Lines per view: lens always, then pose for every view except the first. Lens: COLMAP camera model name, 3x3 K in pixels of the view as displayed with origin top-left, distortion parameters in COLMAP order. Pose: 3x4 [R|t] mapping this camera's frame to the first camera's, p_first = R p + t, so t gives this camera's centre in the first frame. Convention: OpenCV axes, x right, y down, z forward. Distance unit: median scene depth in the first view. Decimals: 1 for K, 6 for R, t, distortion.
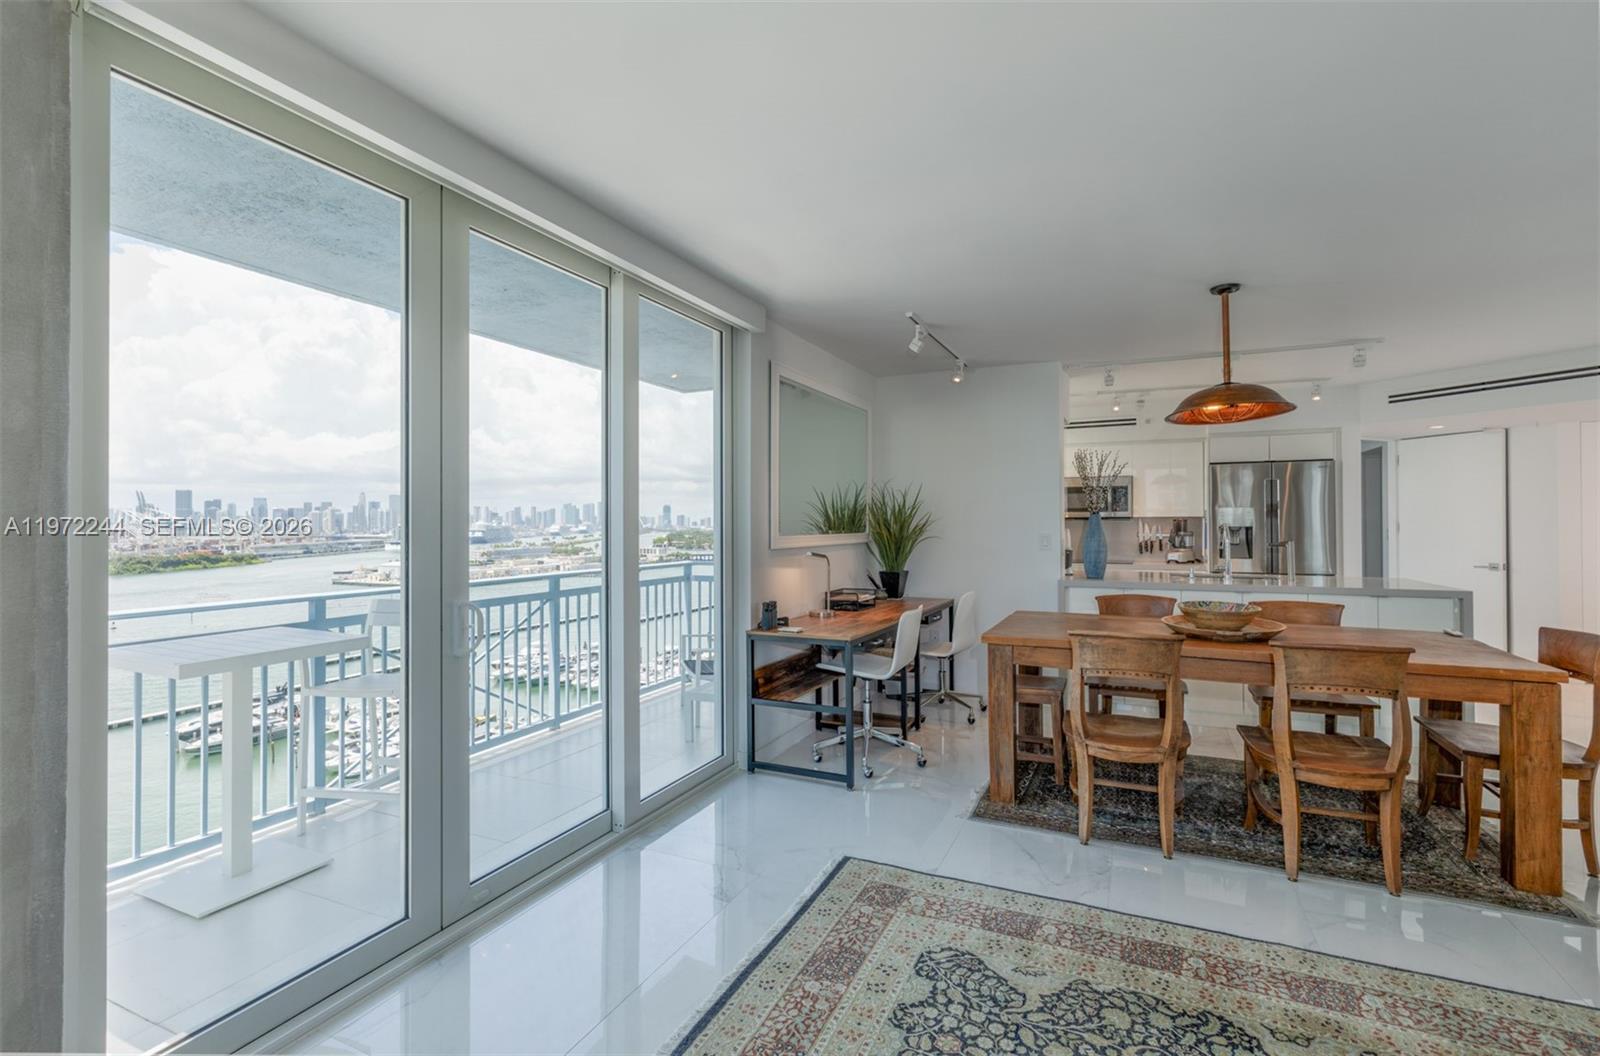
lens RADIAL K [[711.8, 0, 789.7], [0, 711.8, 503.7], [0, 0, 1]] dist [-0.000084, 0.001396]
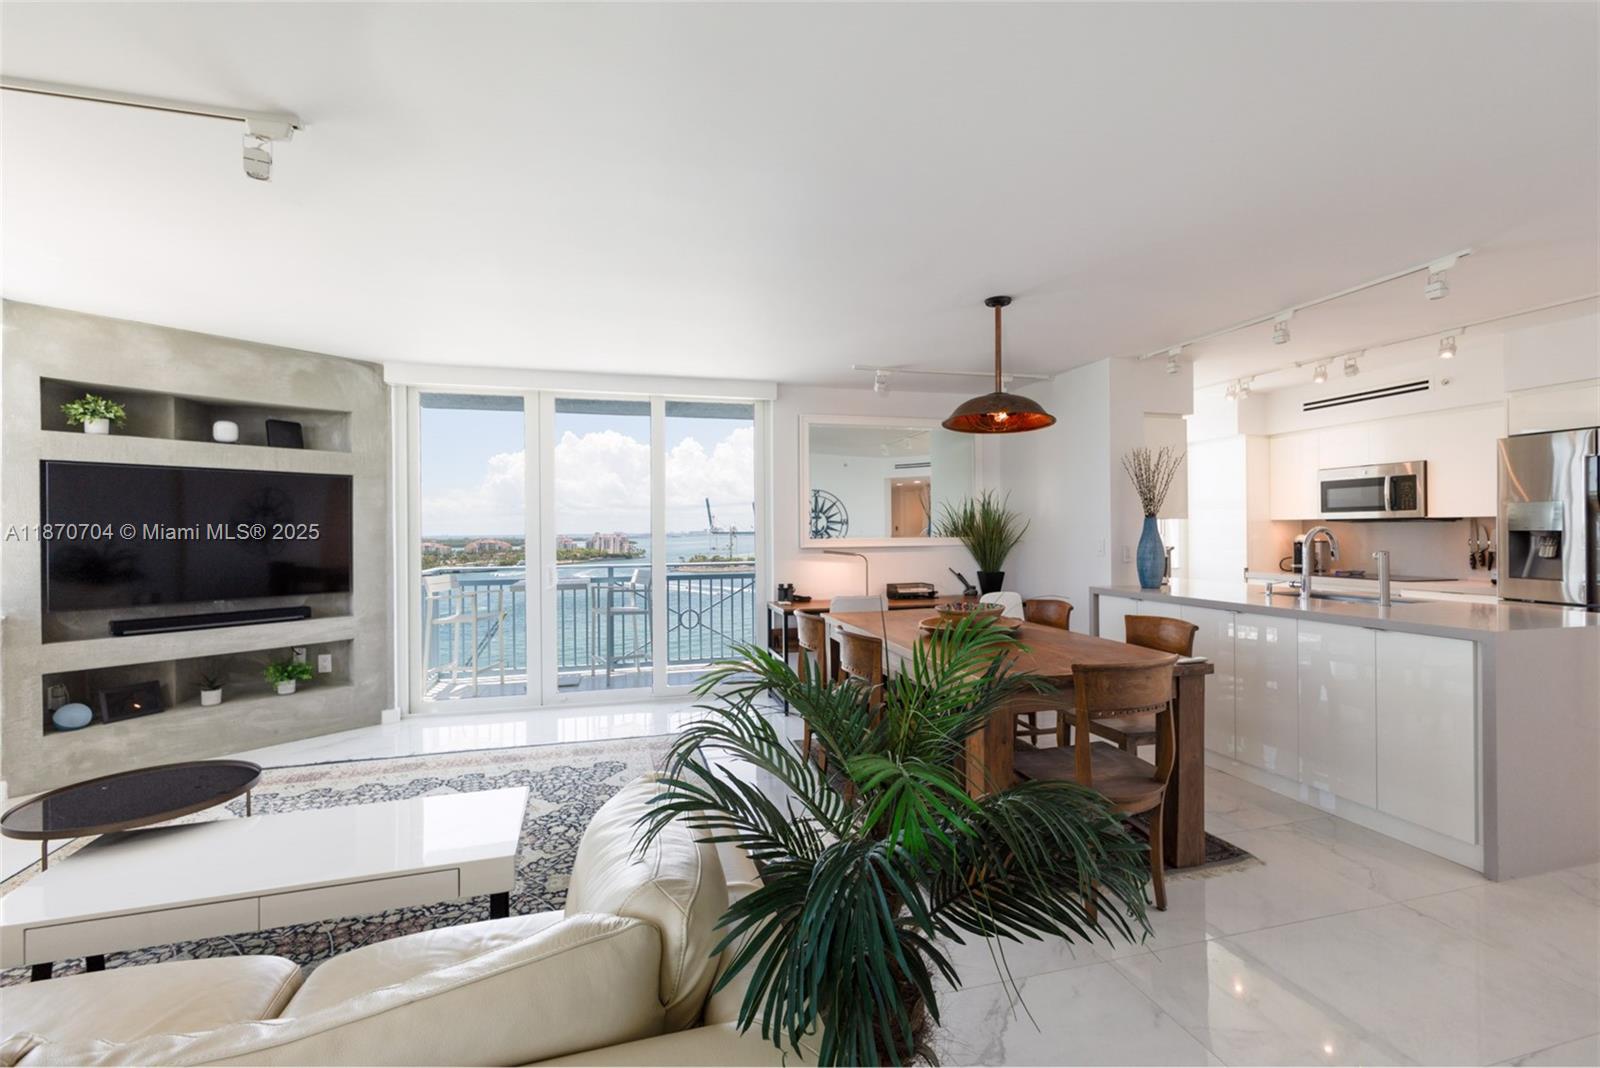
lens RADIAL K [[669.0, 0, 795.7], [0, 669.0, 534.8], [0, 0, 1]] dist [-0.007921, -0.000035]
pose [[0.648116, 0.004234, -0.761530, 0.580914], [0.026593, 0.999249, 0.028188, -0.000286], [0.761077, -0.038521, 0.647516, 0.077500]]
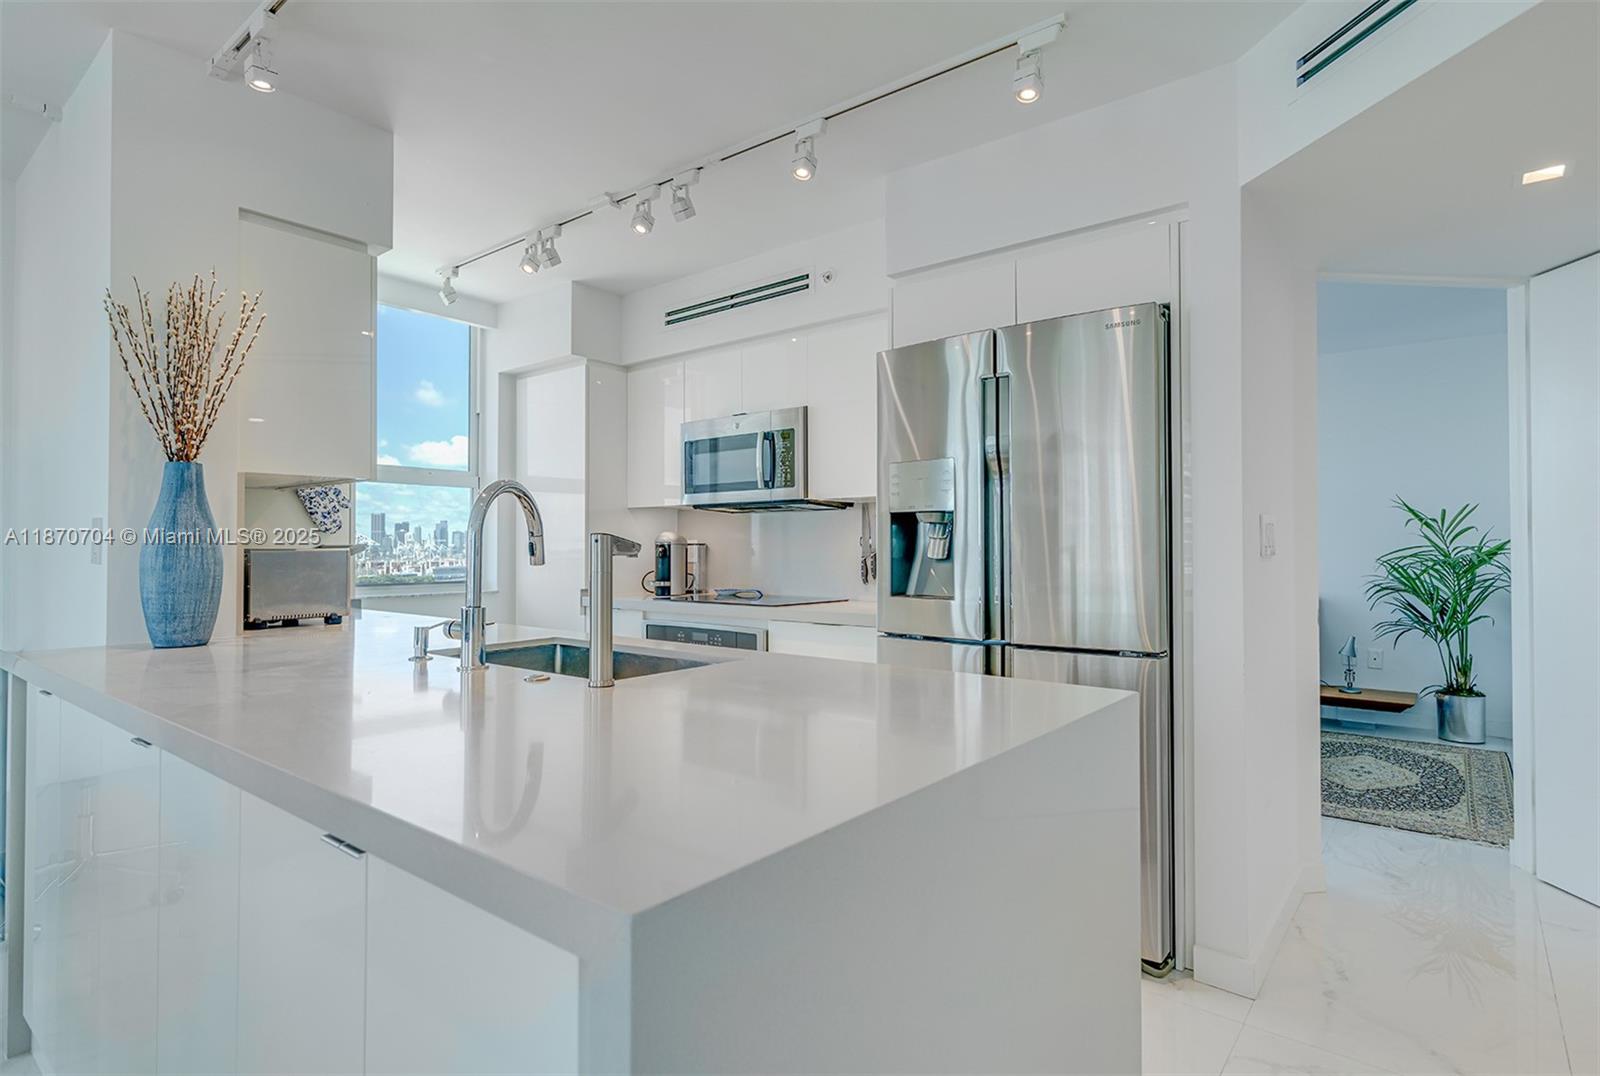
lens RADIAL K [[803.9, 0, 796.3], [0, 803.9, 539.7], [0, 0, 1]] dist [0.005400, 0.000444]
pose [[0.974658, 0.001059, -0.223696, 0.586628], [0.002971, 0.999839, 0.017677, 0.033685], [0.223679, -0.017894, 0.974499, 0.513915]]
